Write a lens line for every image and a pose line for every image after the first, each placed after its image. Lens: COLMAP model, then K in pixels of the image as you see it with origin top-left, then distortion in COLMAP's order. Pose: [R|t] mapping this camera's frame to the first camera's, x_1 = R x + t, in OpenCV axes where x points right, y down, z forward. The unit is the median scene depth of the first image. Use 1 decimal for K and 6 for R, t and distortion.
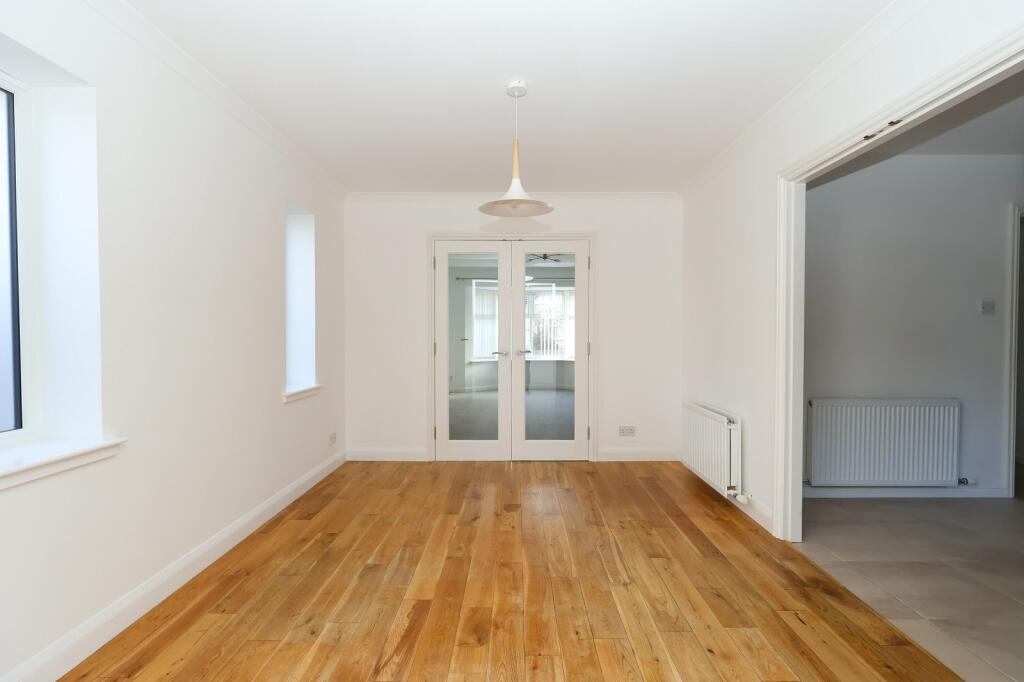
lens RADIAL K [[481.2, 0, 508.4], [0, 481.2, 341.3], [0, 0, 1]] dist [0.005334, 0.001122]
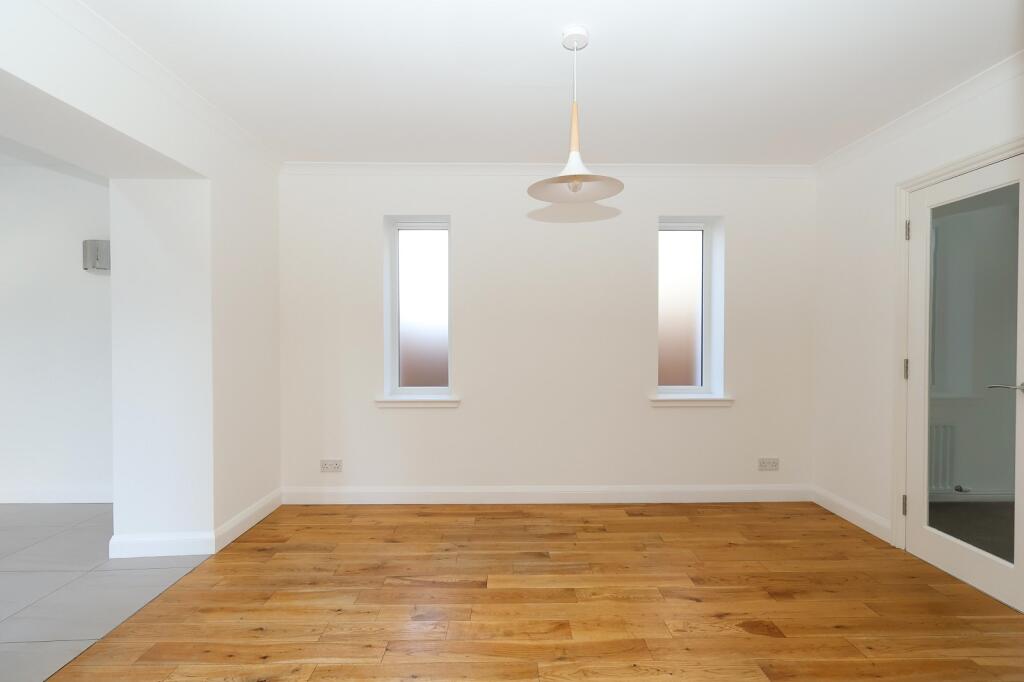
lens RADIAL K [[481.2, 0, 509.7], [0, 481.2, 343.1], [0, 0, 1]] dist [0.005334, 0.001122]
pose [[0.037696, 0.010204, -0.999237, 0.752957], [-0.011929, 0.999881, 0.009761, -0.022598], [0.999218, 0.011552, 0.037813, 0.818898]]
